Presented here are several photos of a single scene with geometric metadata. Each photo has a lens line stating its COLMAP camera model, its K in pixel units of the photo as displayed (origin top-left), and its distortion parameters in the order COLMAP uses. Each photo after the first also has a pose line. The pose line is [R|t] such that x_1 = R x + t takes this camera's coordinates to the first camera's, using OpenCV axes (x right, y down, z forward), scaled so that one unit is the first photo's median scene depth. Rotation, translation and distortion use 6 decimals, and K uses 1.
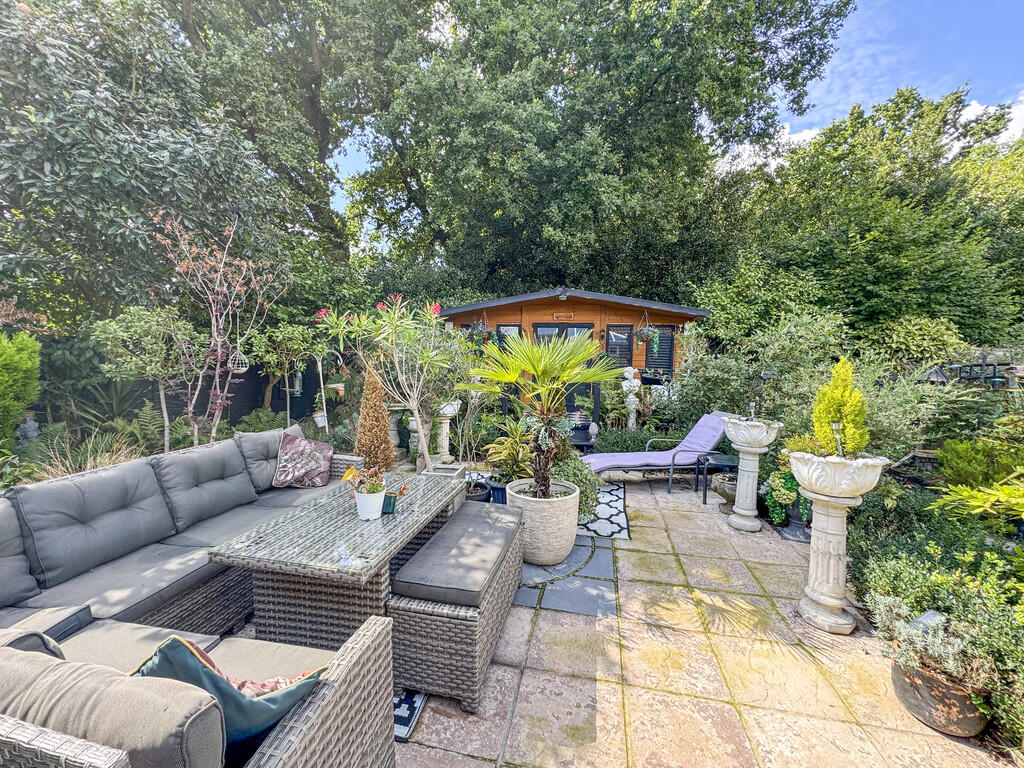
lens RADIAL K [[414.8, 0, 512.0], [0, 414.8, 384.0], [0, 0, 1]] dist [-0.002856, -0.000030]
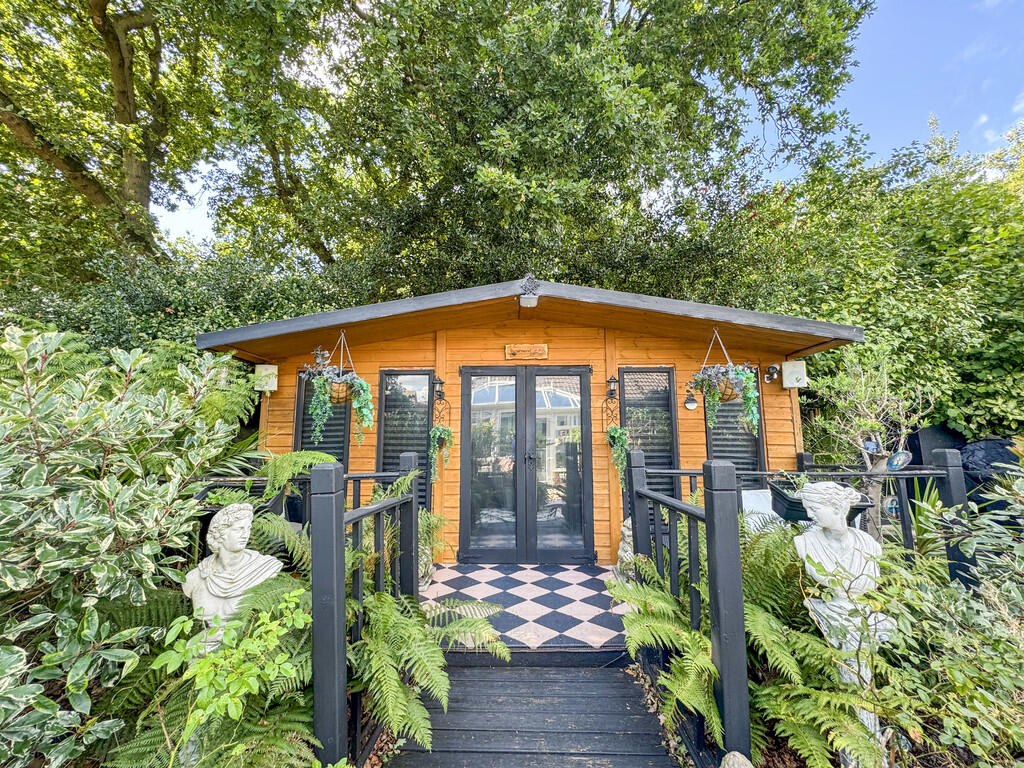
lens RADIAL K [[414.8, 0, 512.0], [0, 414.8, 384.0], [0, 0, 1]] dist [-0.002856, -0.000030]
pose [[0.985734, -0.002090, 0.168300, 0.029525], [0.035880, 0.979548, -0.197987, -0.035234], [-0.164444, 0.201201, 0.965648, 0.565800]]
